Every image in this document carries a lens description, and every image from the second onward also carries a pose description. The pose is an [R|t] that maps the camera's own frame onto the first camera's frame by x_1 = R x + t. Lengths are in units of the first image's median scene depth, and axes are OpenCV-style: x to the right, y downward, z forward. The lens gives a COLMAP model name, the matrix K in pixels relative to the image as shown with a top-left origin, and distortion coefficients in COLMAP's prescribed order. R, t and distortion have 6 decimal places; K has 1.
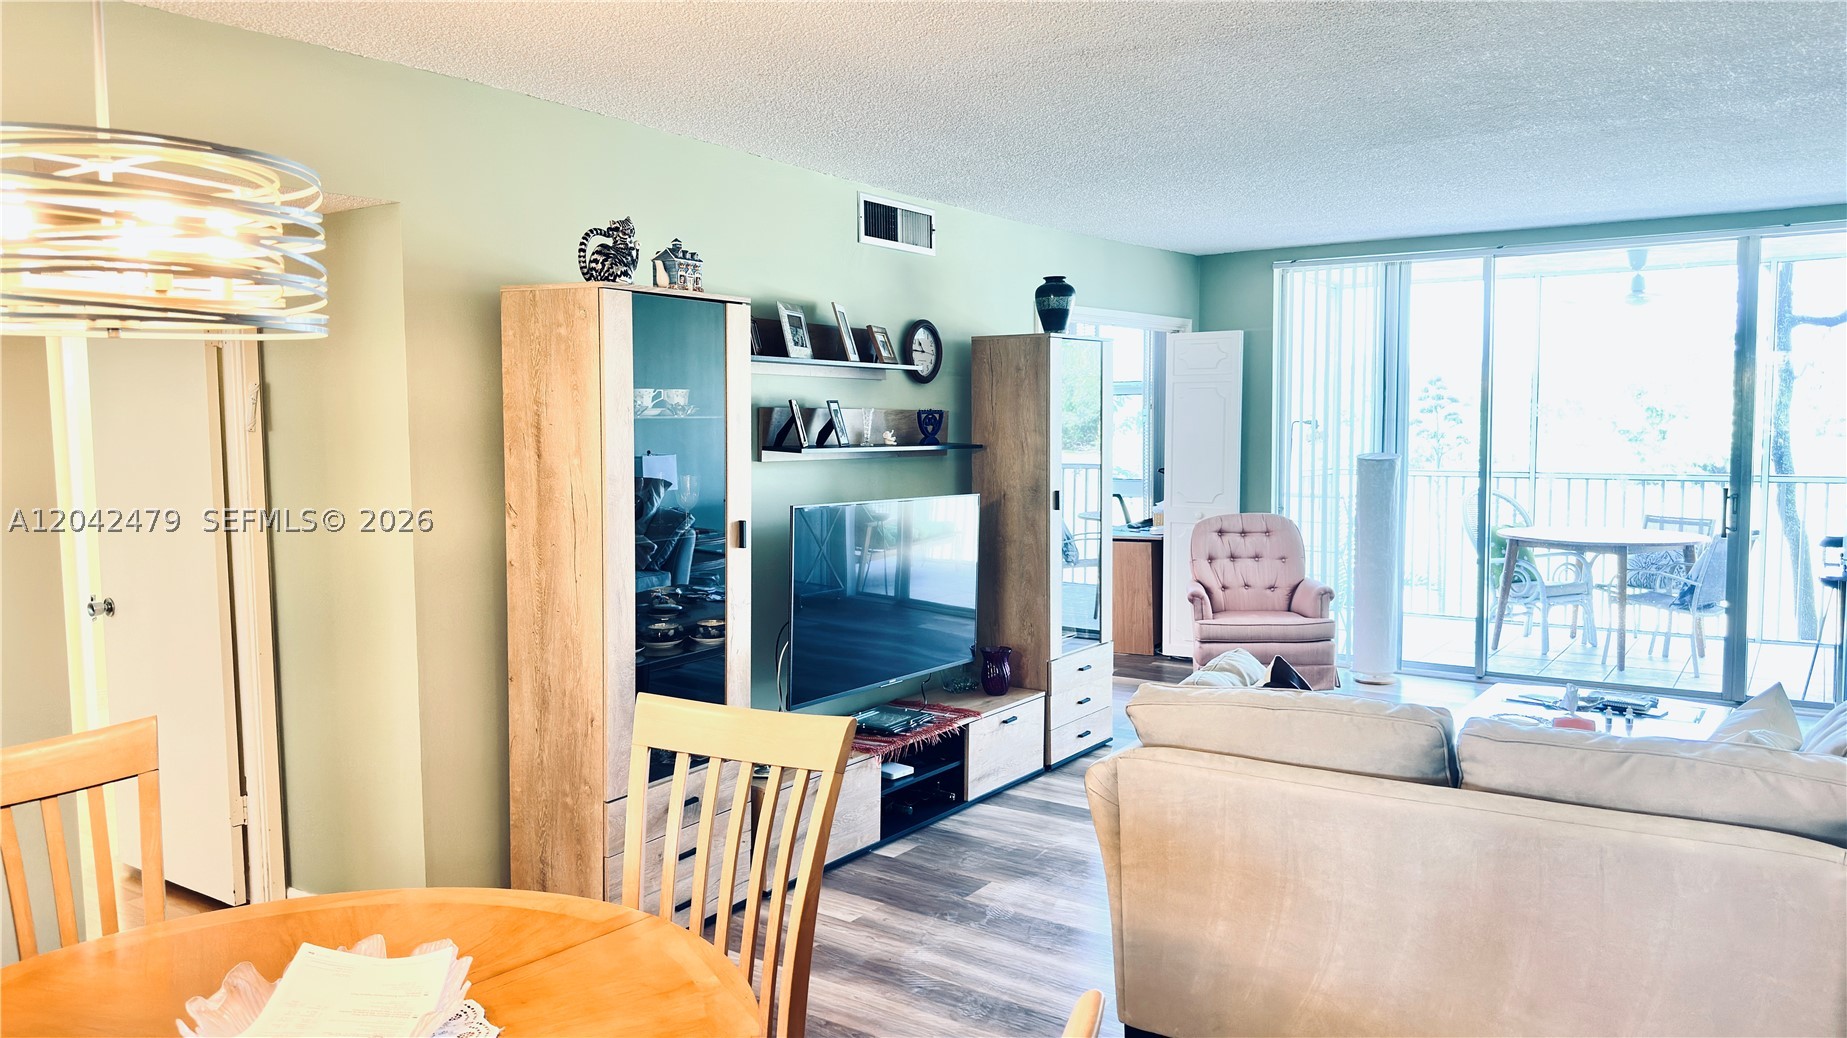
lens RADIAL K [[1284.0, 0, 919.3], [0, 1284.0, 524.0], [0, 0, 1]] dist [0.140388, -0.237333]
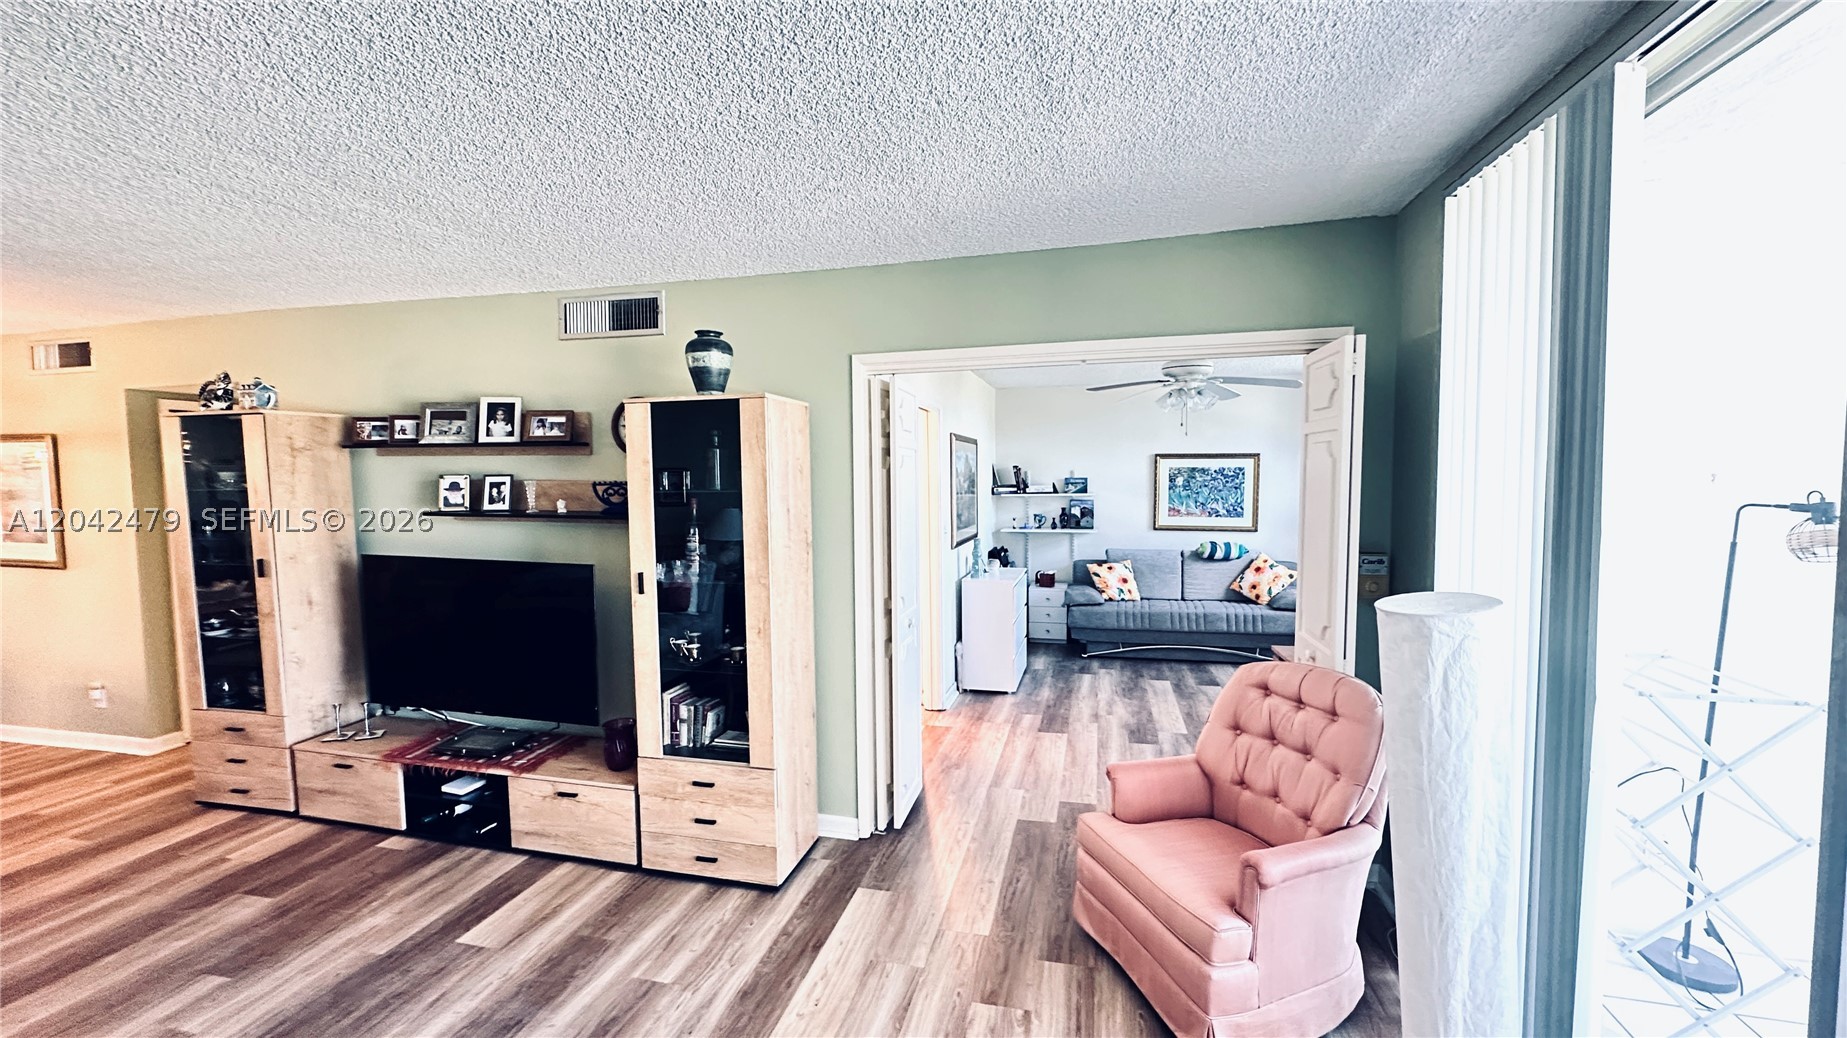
lens RADIAL K [[730.9, 0, 922.4], [0, 730.9, 525.1], [0, 0, 1]] dist [-0.002638, -0.000244]
pose [[0.345942, 0.064829, -0.936013, 0.686604], [-0.068031, 0.996717, 0.043890, -0.099257], [0.935786, 0.048495, 0.349217, 1.064220]]
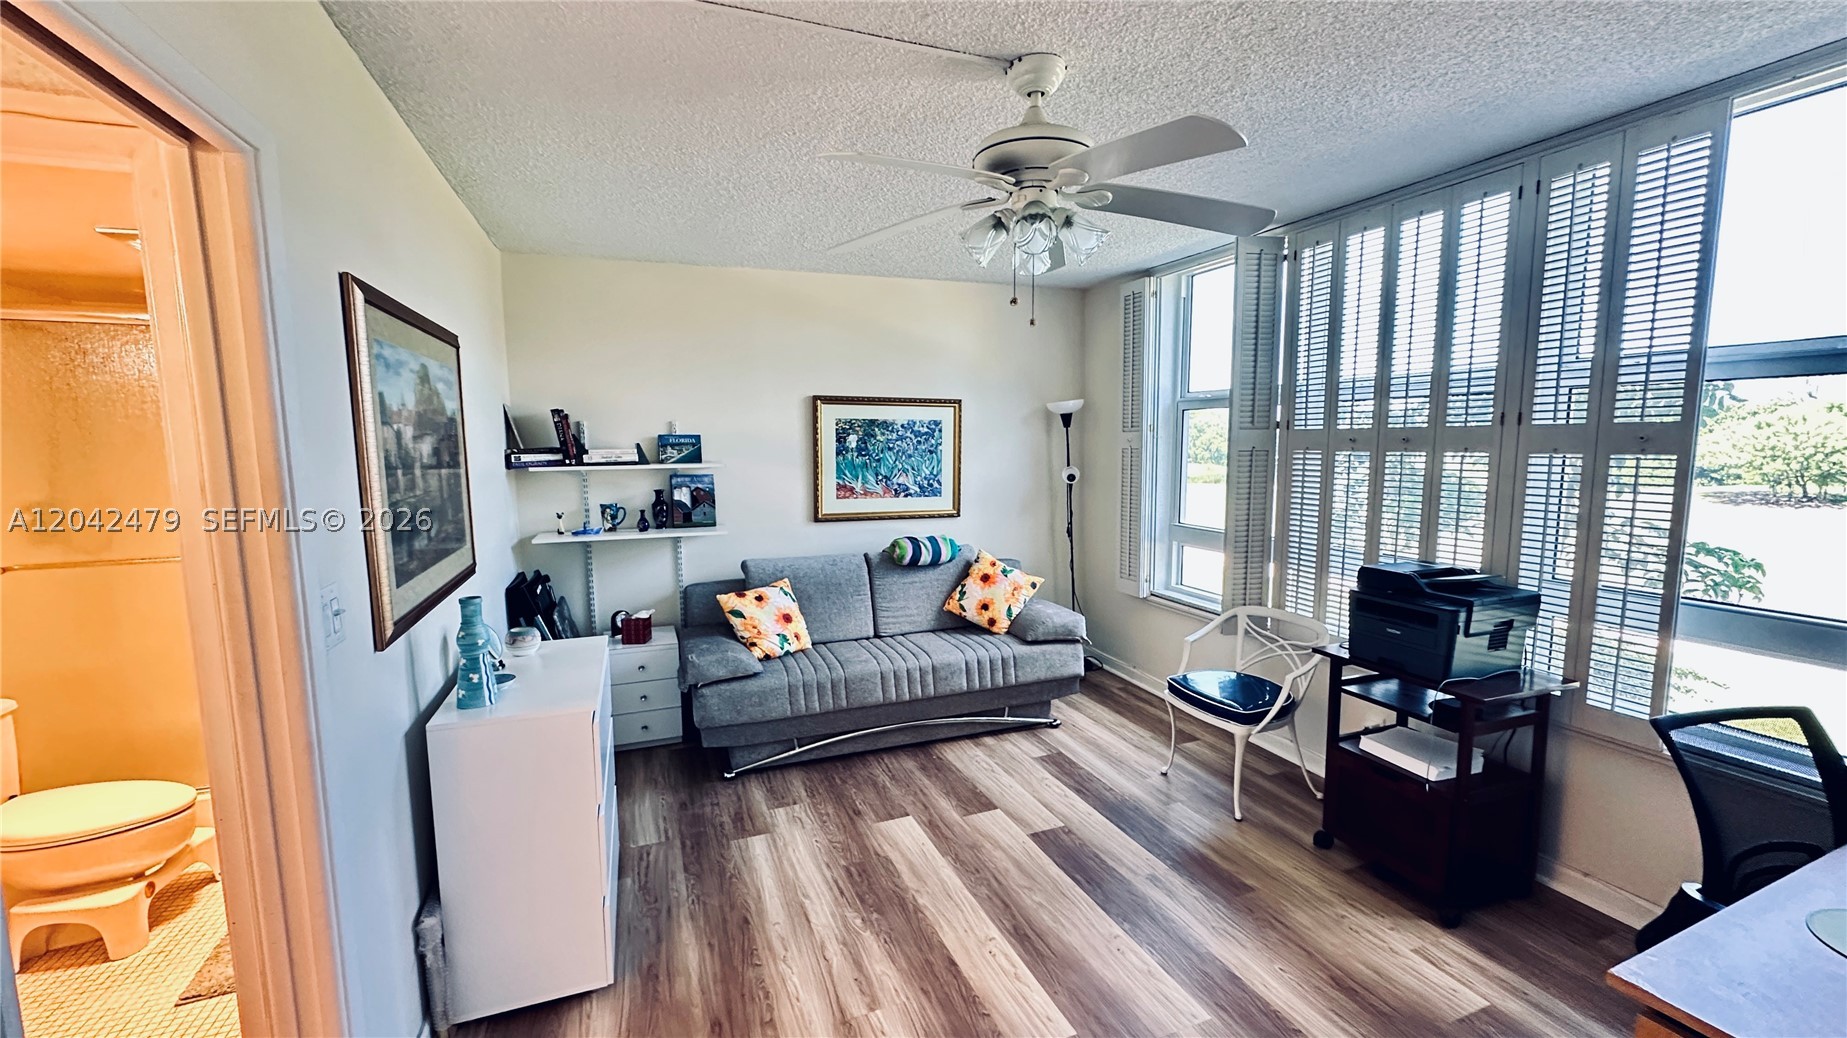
lens RADIAL K [[730.9, 0, 922.4], [0, 730.9, 525.1], [0, 0, 1]] dist [-0.002638, -0.000244]
pose [[0.823602, 0.069909, -0.562843, 0.422538], [-0.046235, 0.997347, 0.056224, -0.103530], [0.565281, -0.020283, 0.824649, 1.190166]]
